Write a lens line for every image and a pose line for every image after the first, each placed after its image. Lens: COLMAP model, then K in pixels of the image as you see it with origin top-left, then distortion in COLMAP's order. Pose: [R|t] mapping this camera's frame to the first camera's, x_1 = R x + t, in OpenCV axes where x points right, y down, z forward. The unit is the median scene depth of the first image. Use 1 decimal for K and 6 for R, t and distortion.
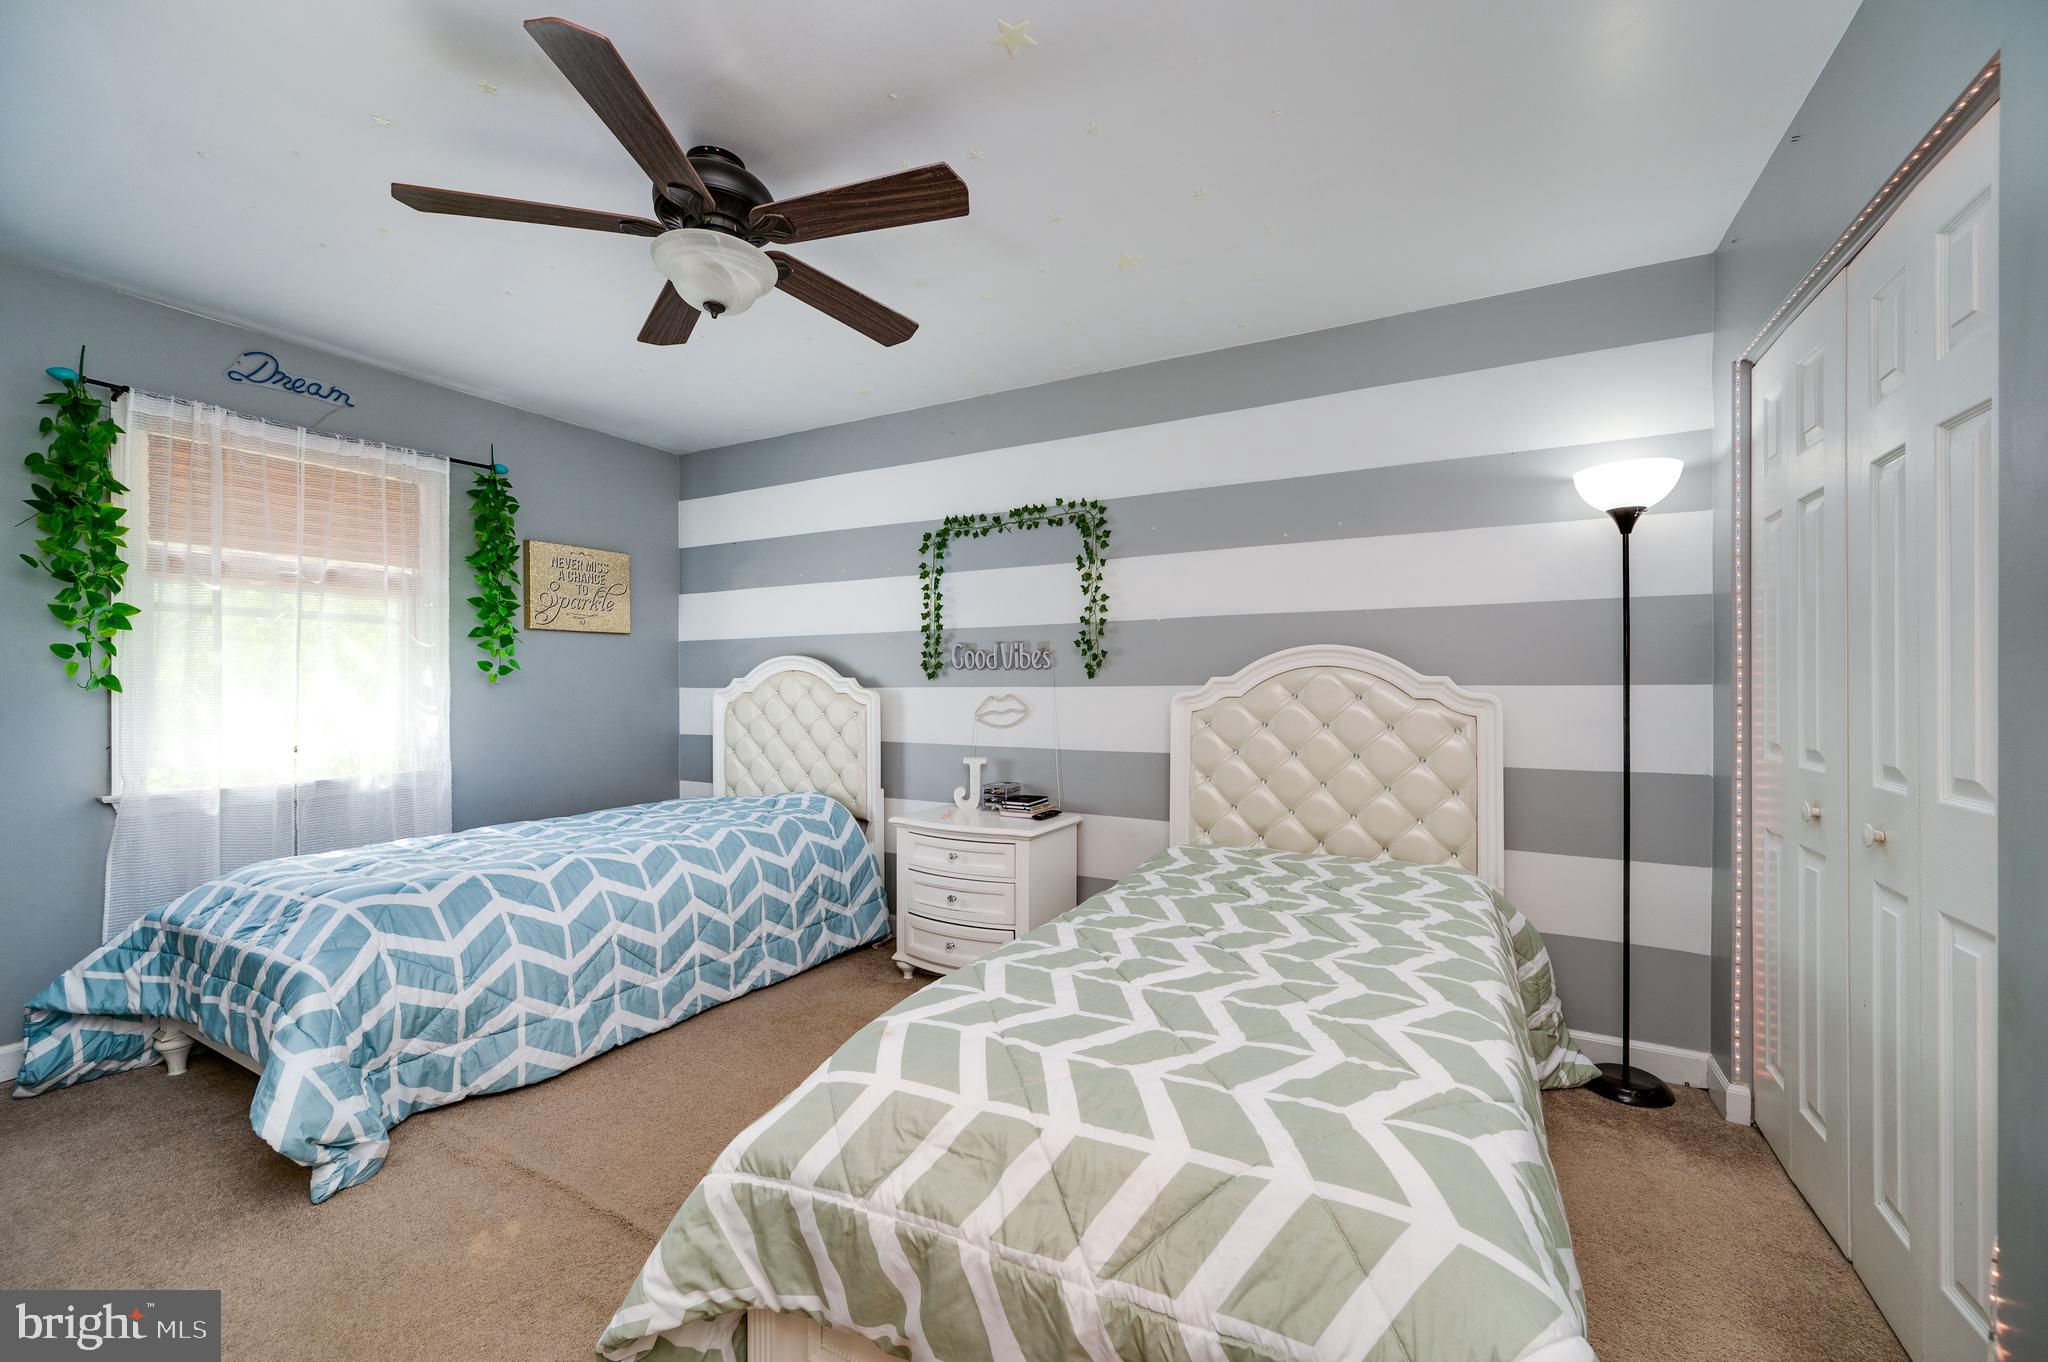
lens RADIAL K [[807.7, 0, 1028.8], [0, 807.7, 682.9], [0, 0, 1]] dist [0.000598, -0.000255]
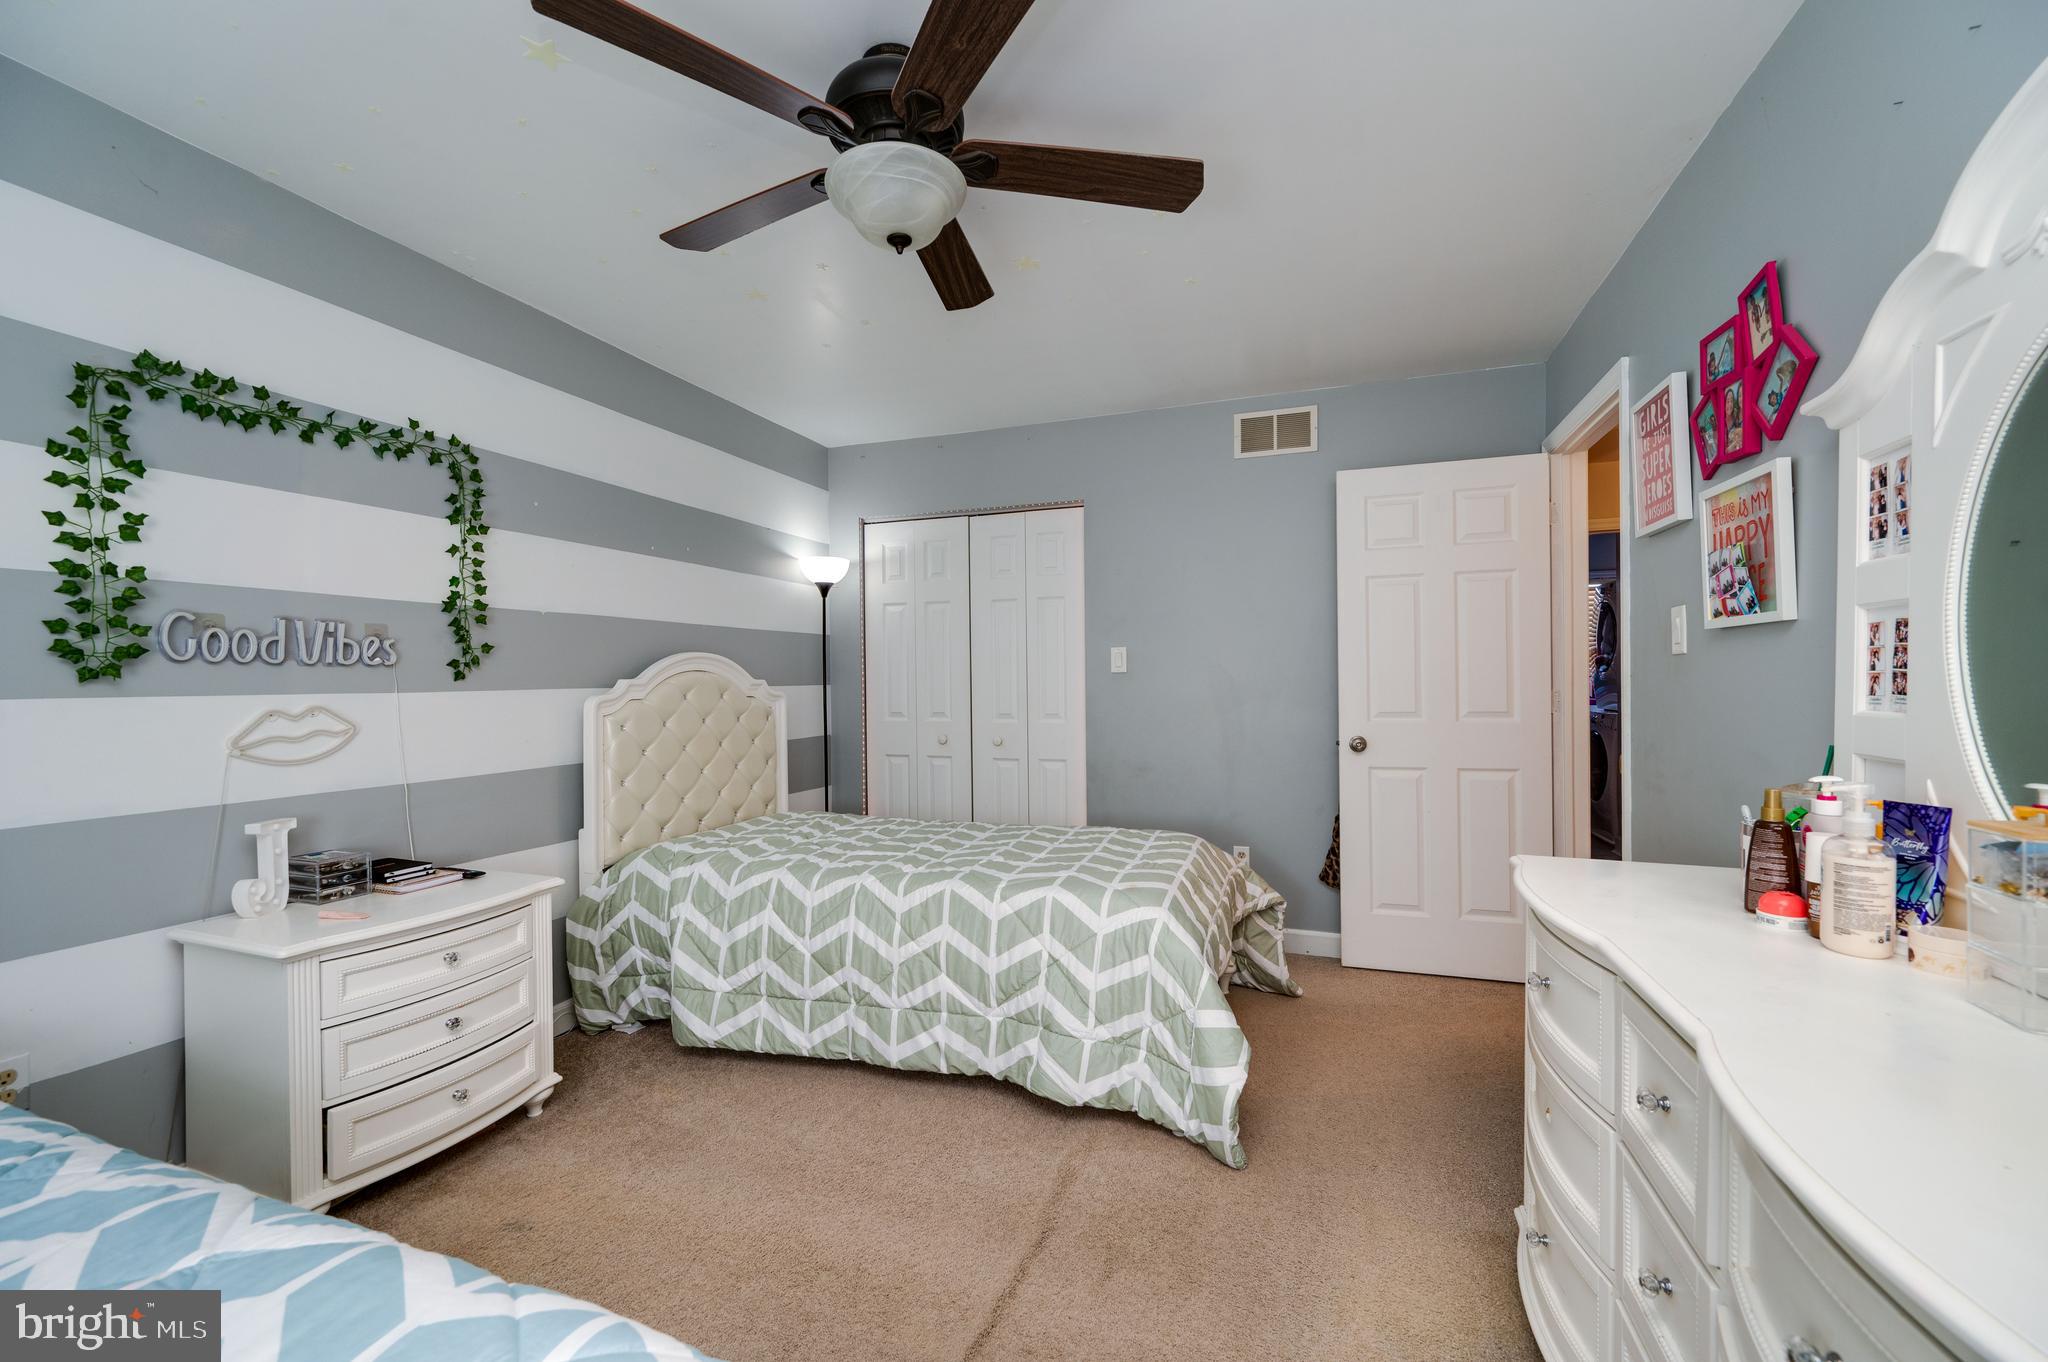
lens RADIAL K [[807.7, 0, 1033.7], [0, 807.7, 681.5], [0, 0, 1]] dist [0.000598, -0.000255]
pose [[-0.157695, 0.002578, 0.987485, -0.779145], [0.008516, 0.999963, -0.001251, 0.000940], [-0.987451, 0.008212, -0.157711, 0.628665]]
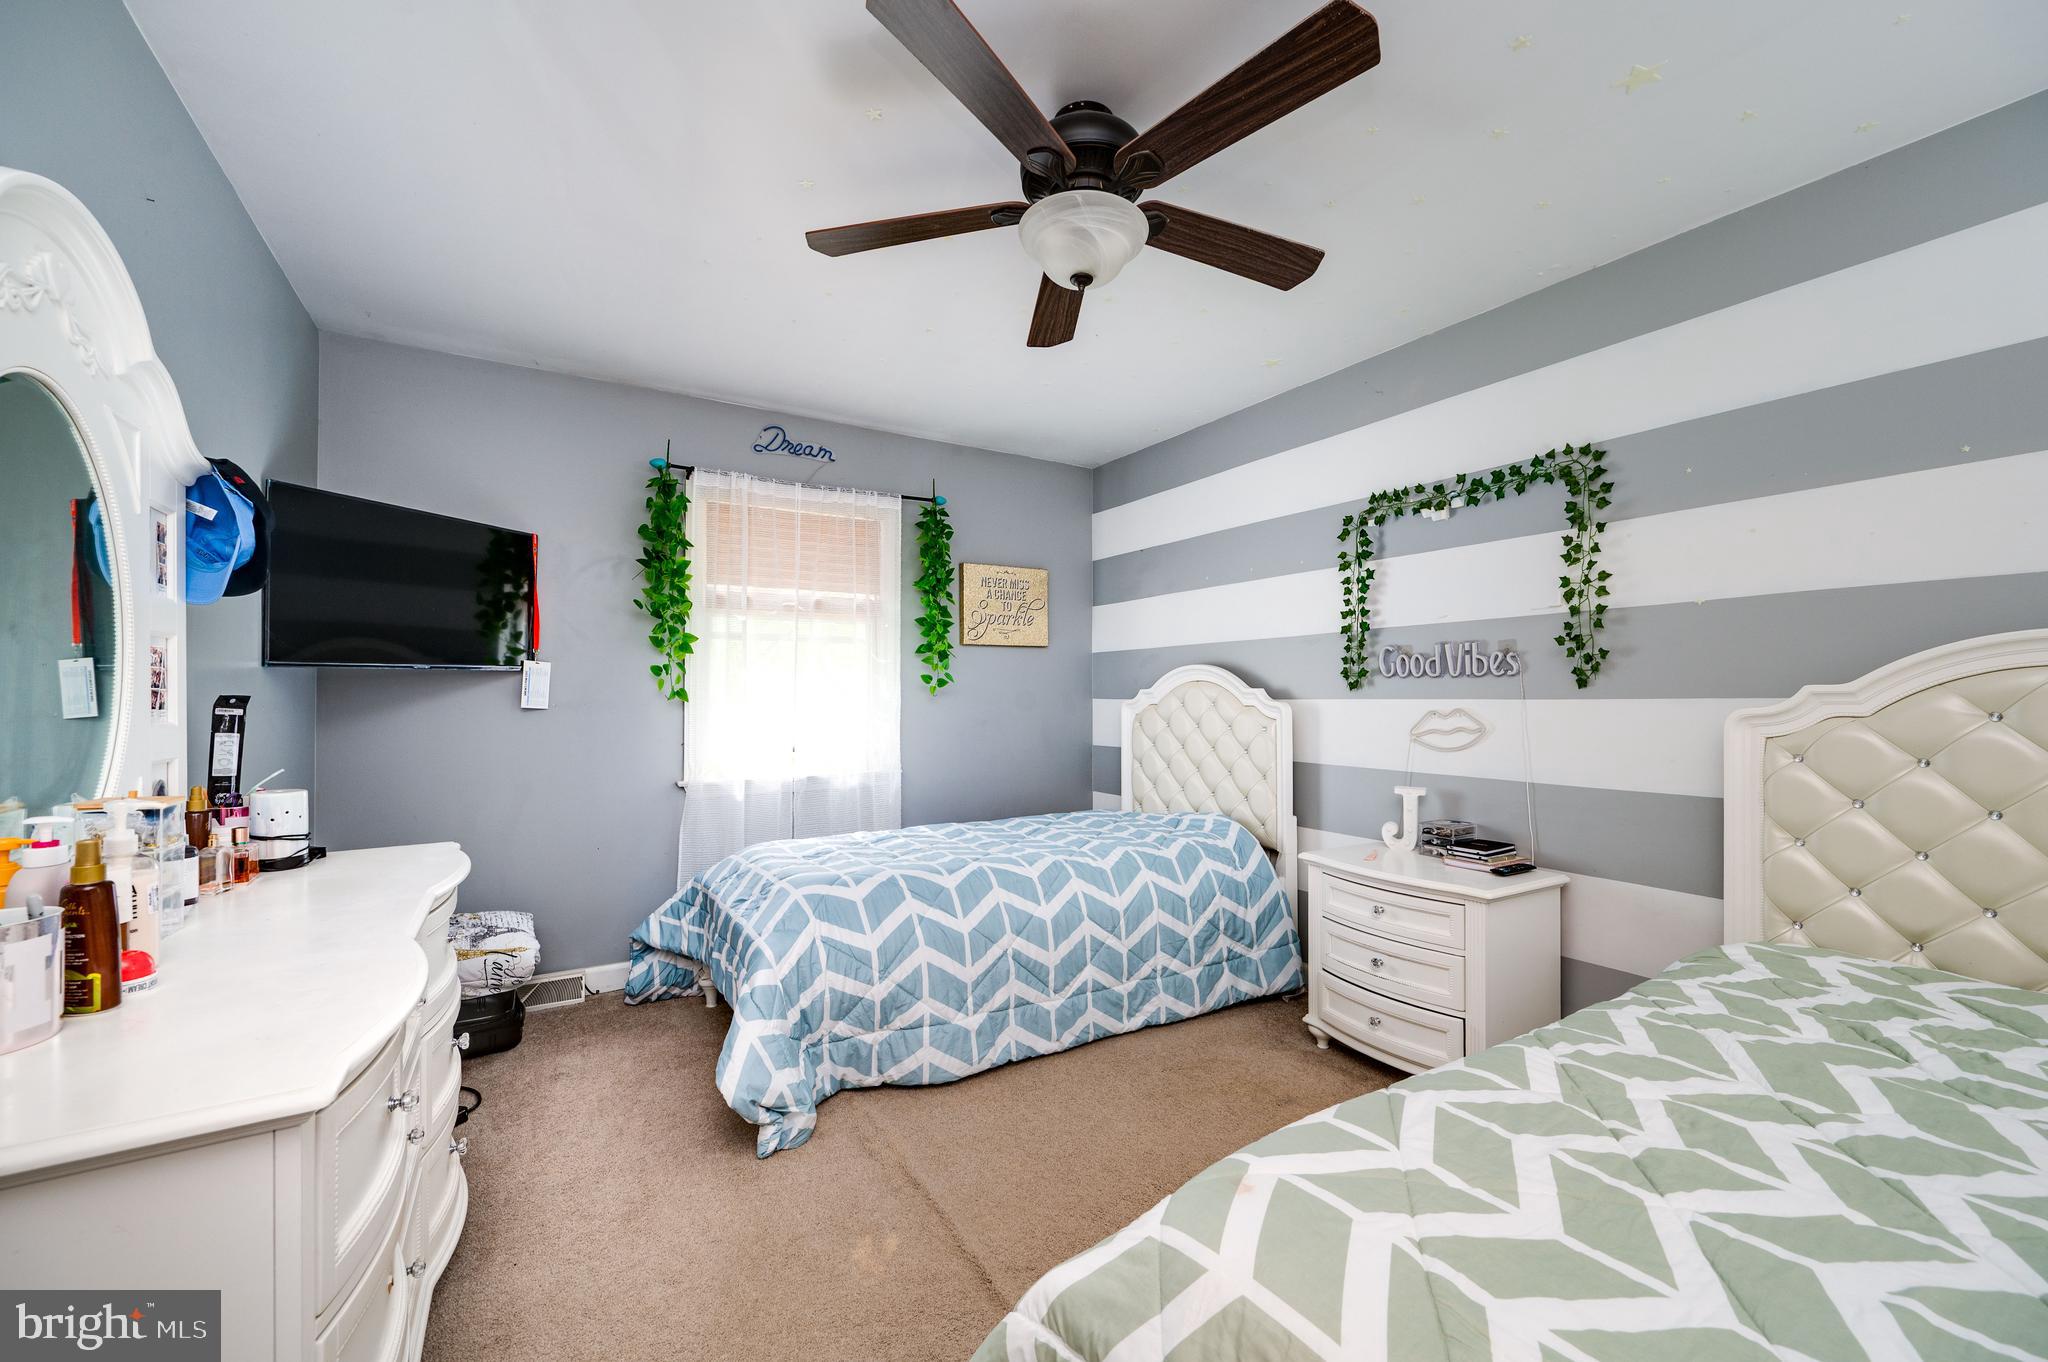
lens RADIAL K [[807.7, 0, 1045.0], [0, 807.7, 686.4], [0, 0, 1]] dist [0.000598, -0.000255]
pose [[0.873216, -0.005128, -0.487306, 0.009452], [0.001007, 0.999961, -0.008718, -0.001313], [0.487332, 0.007122, 0.873188, 0.131360]]
